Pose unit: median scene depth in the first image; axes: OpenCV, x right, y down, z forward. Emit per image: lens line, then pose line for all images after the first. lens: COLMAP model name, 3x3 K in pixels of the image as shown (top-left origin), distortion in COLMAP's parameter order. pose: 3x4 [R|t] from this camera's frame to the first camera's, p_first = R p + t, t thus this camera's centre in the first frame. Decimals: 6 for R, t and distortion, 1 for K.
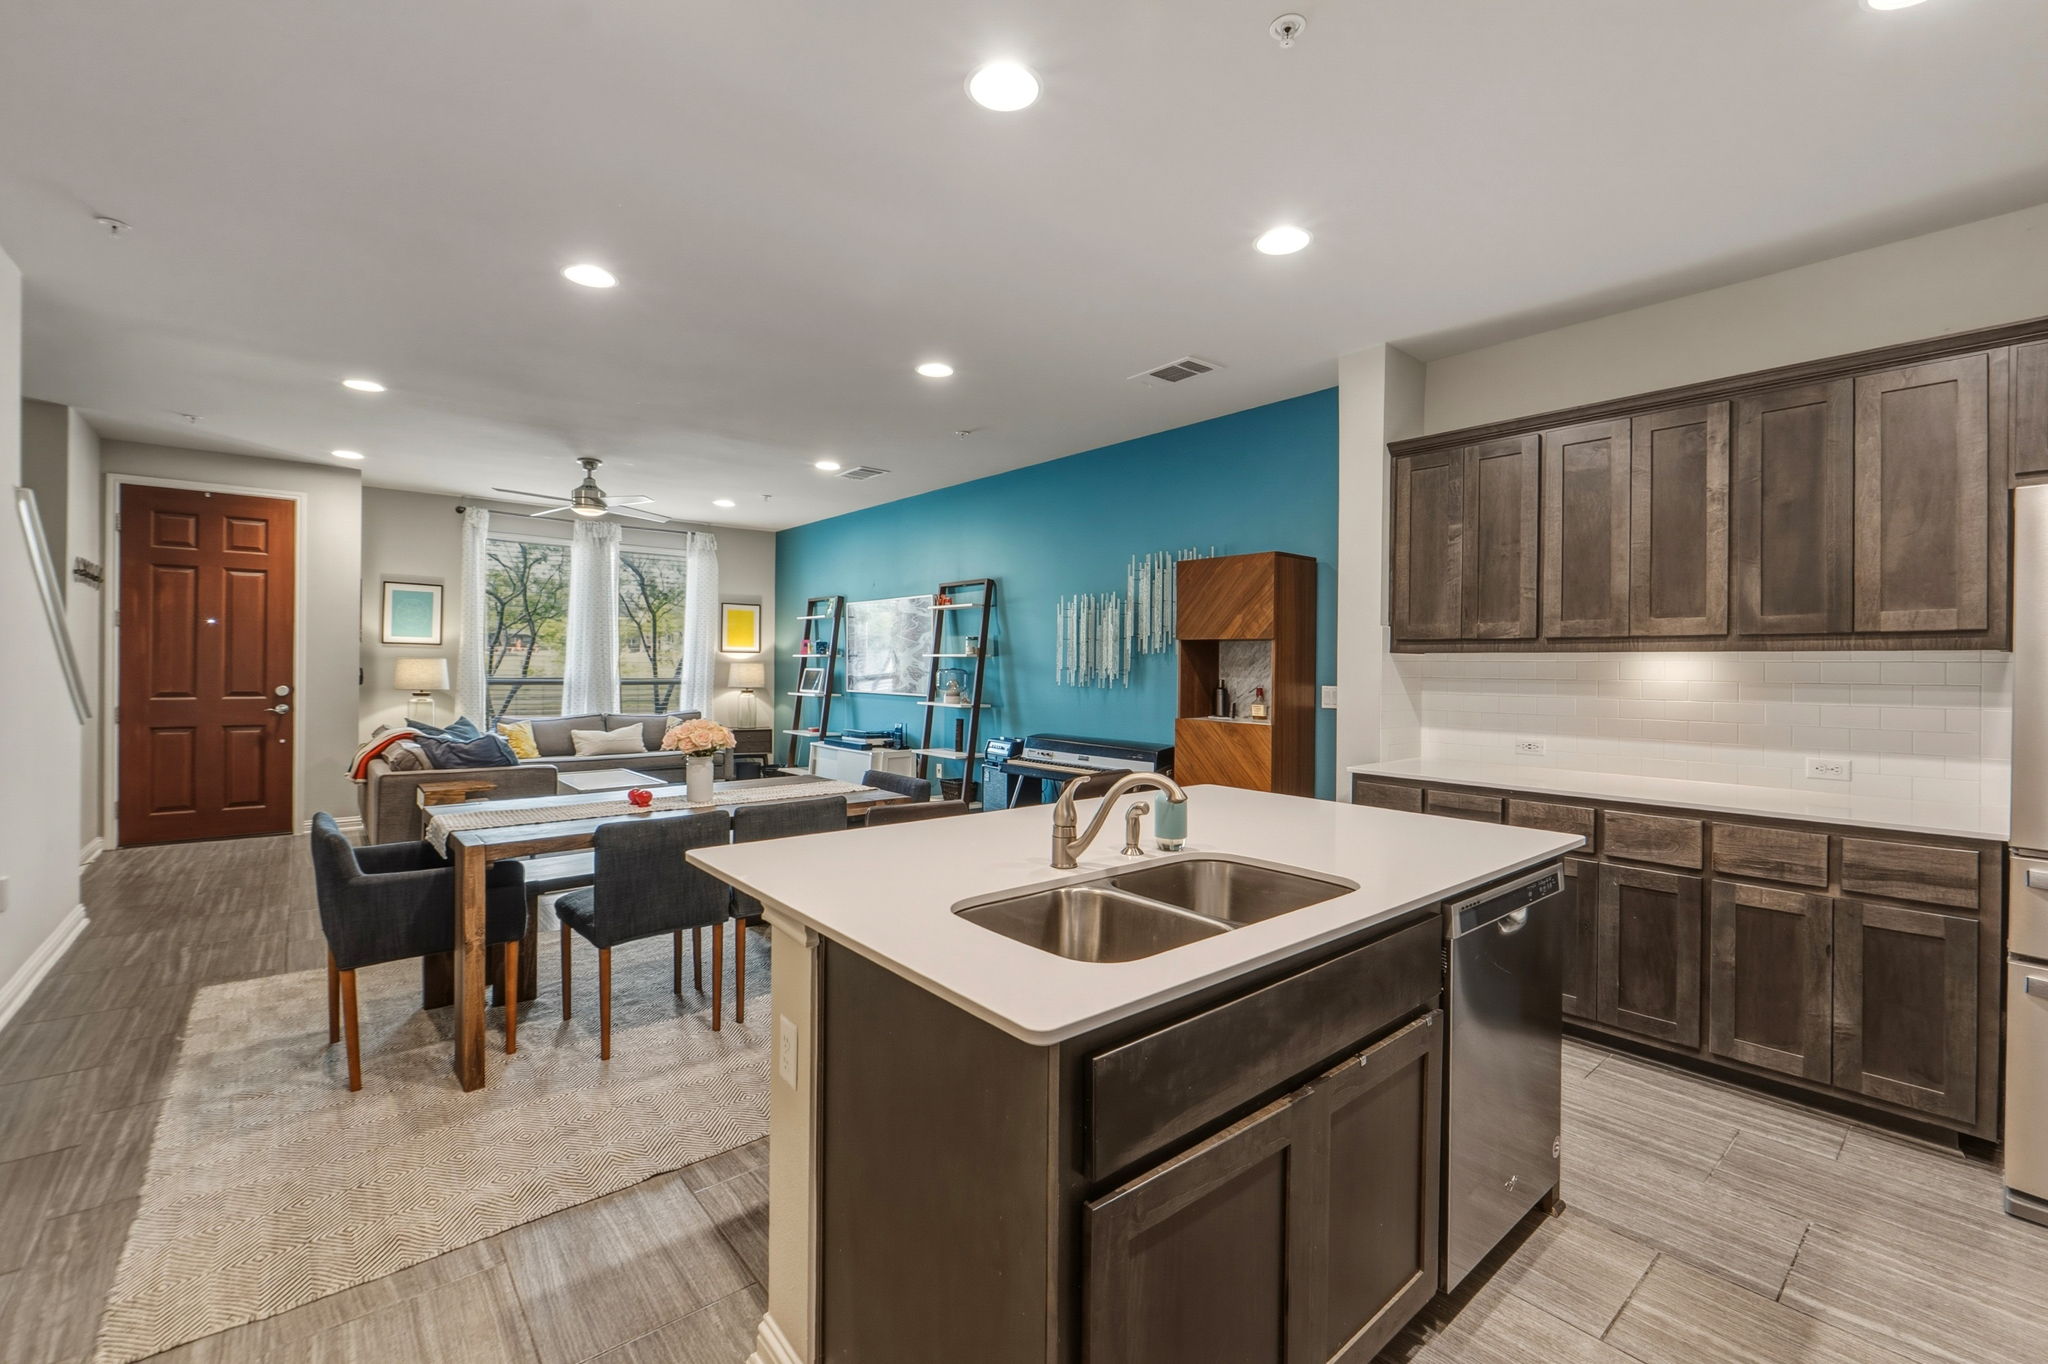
lens RADIAL K [[862.3, 0, 1024.5], [0, 862.3, 667.6], [0, 0, 1]] dist [-0.006853, -0.000299]
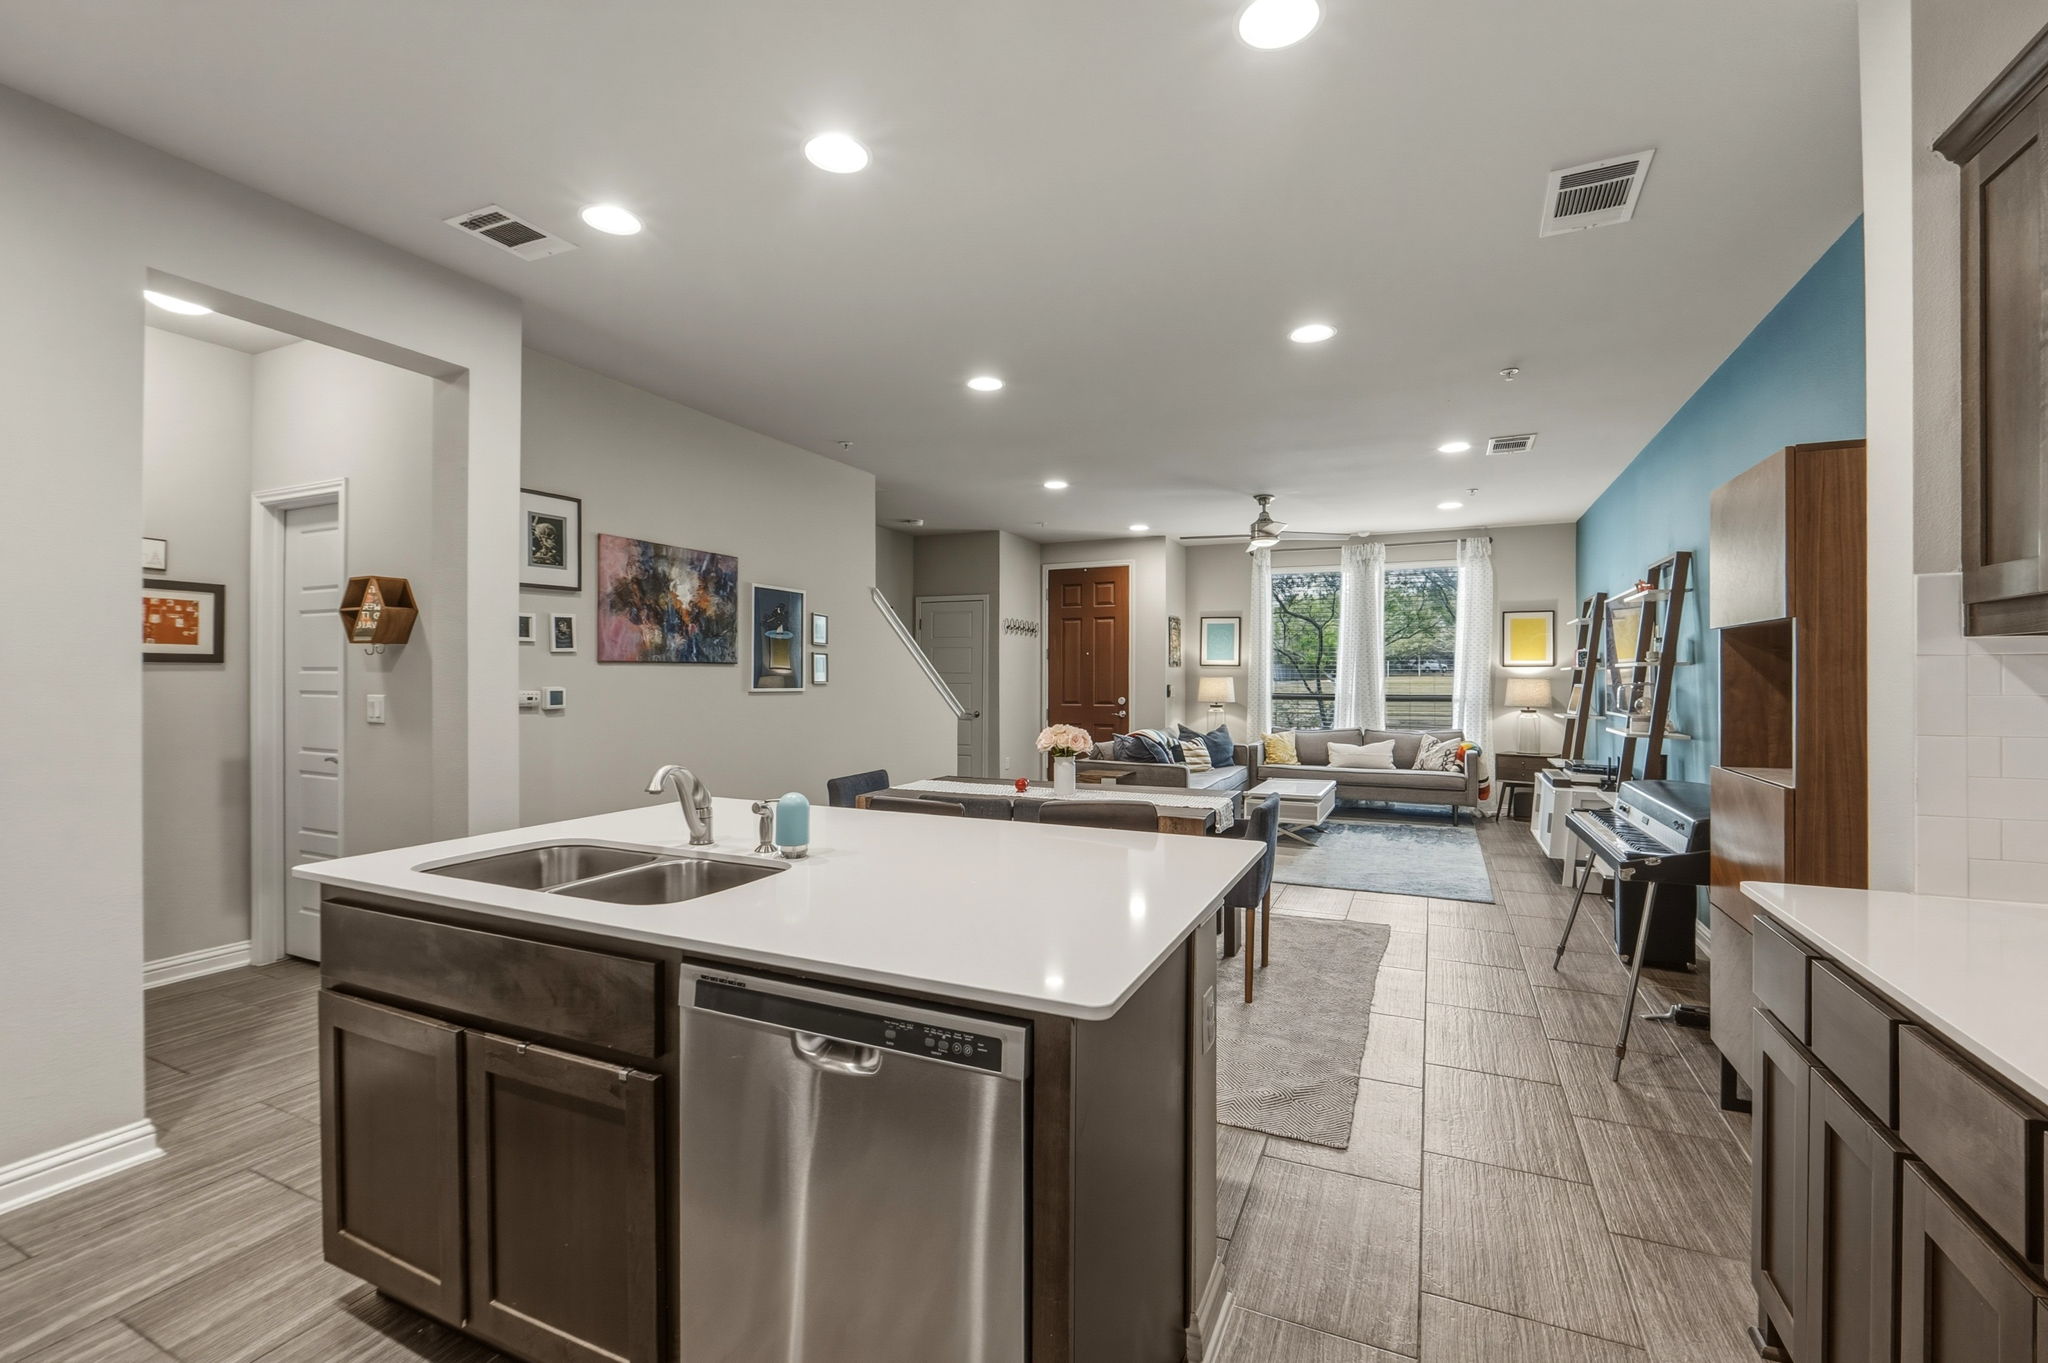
lens RADIAL K [[866.8, 0, 1038.3], [0, 866.8, 680.5], [0, 0, 1]] dist [-0.003049, -0.000201]
pose [[0.434529, -0.007117, -0.900629, 0.354913], [0.000846, 0.999972, -0.007494, 0.003927], [0.900657, 0.002495, 0.434523, 0.243492]]
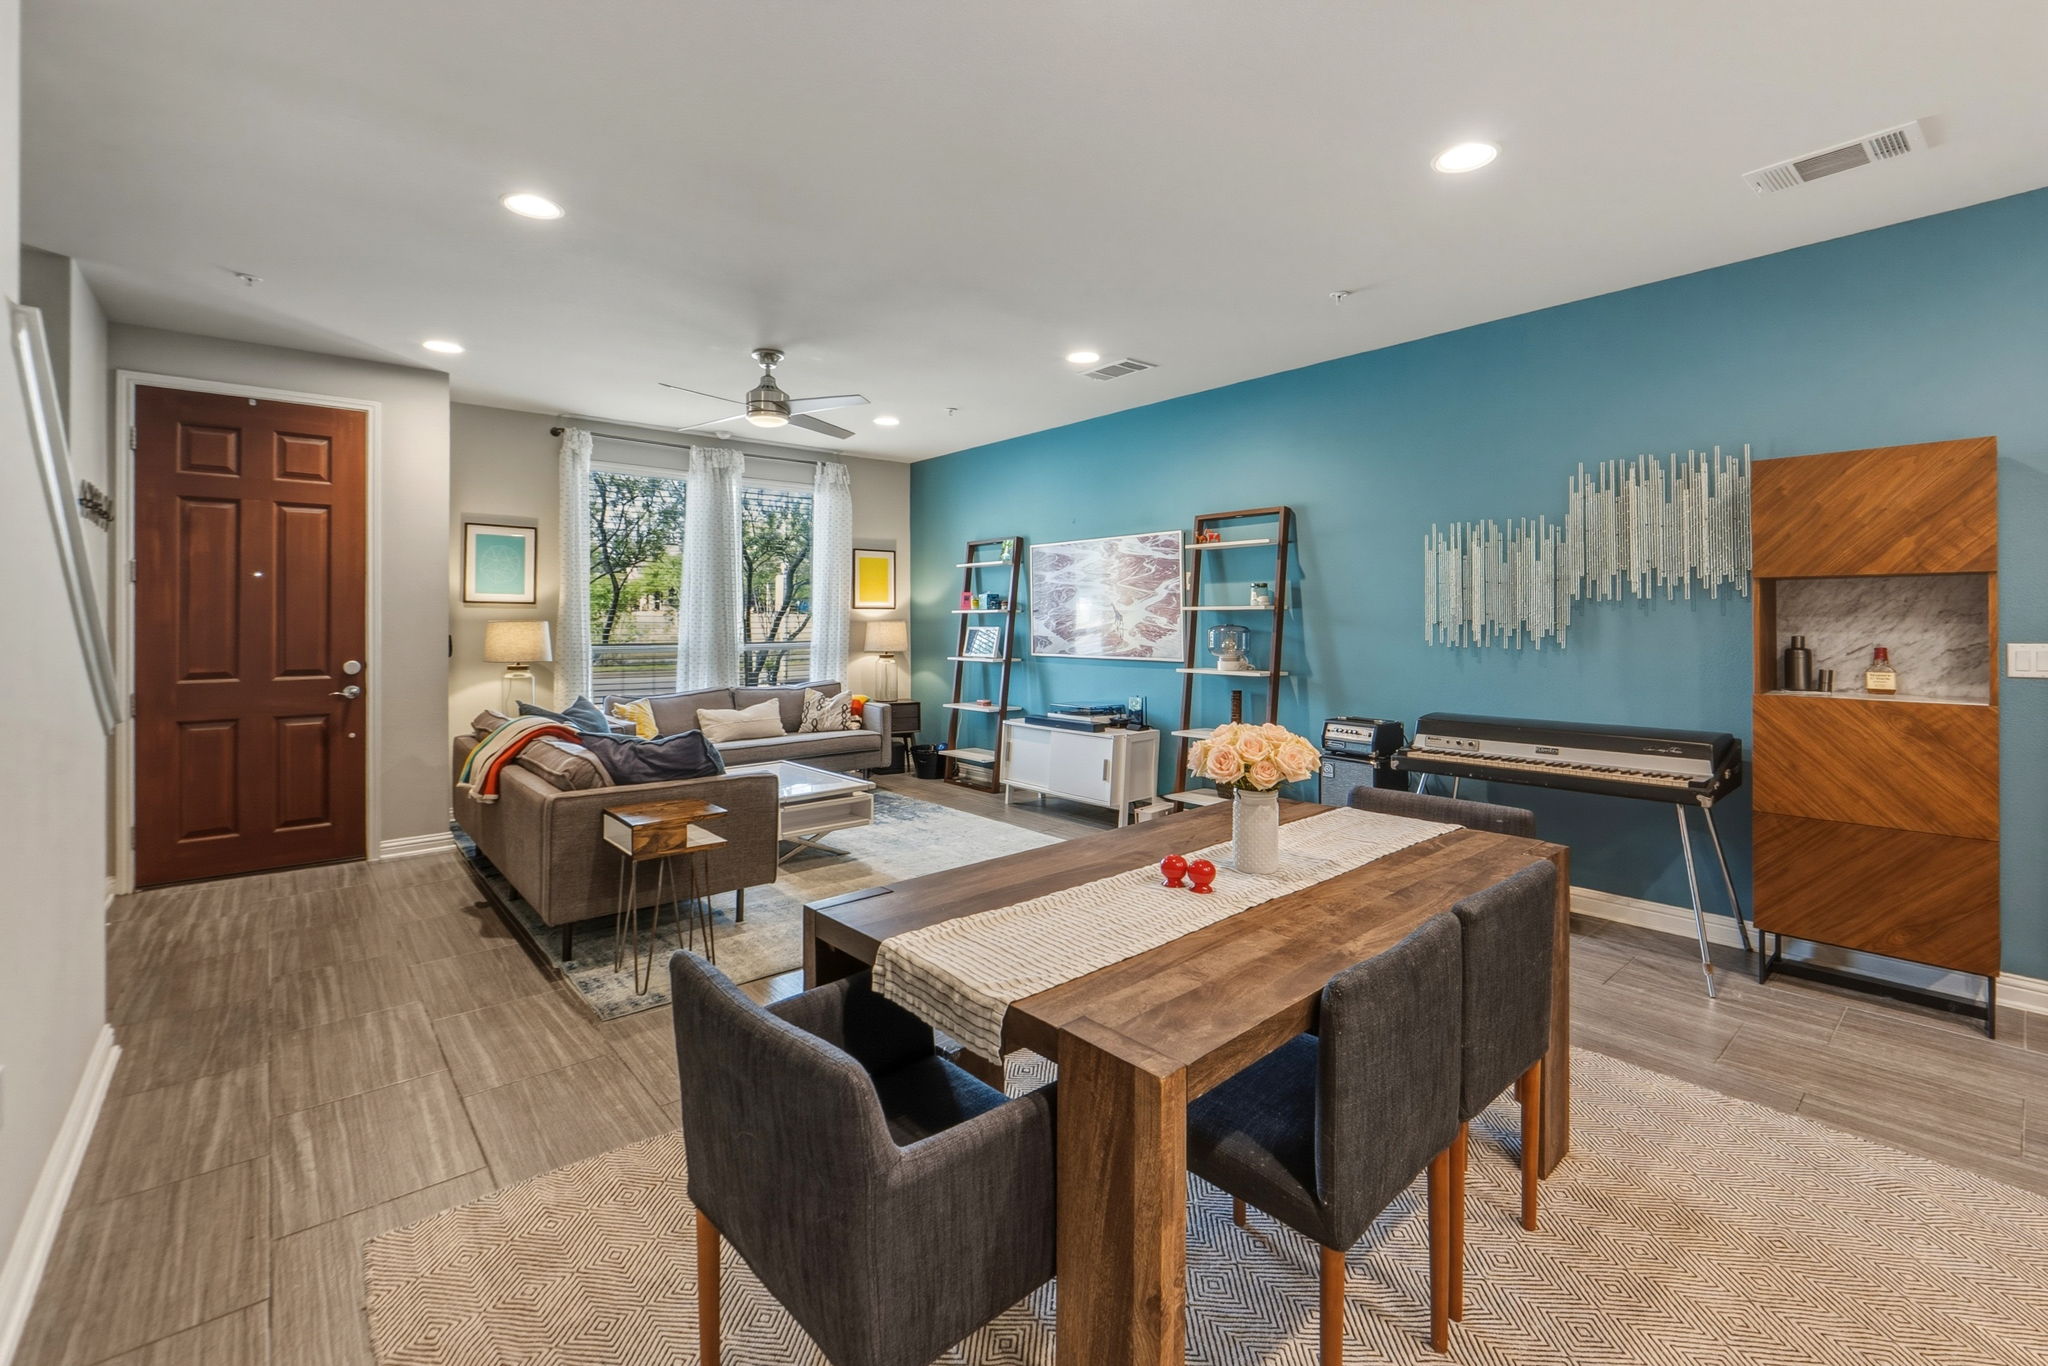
lens RADIAL K [[875.4, 0, 1022.0], [0, 875.4, 616.3], [0, 0, 1]] dist [-0.008411, -0.000205]
pose [[0.999836, -0.013678, 0.011886, -0.284808], [0.013770, 0.999876, -0.007643, -0.003473], [-0.011780, 0.007805, 0.999900, 0.231827]]
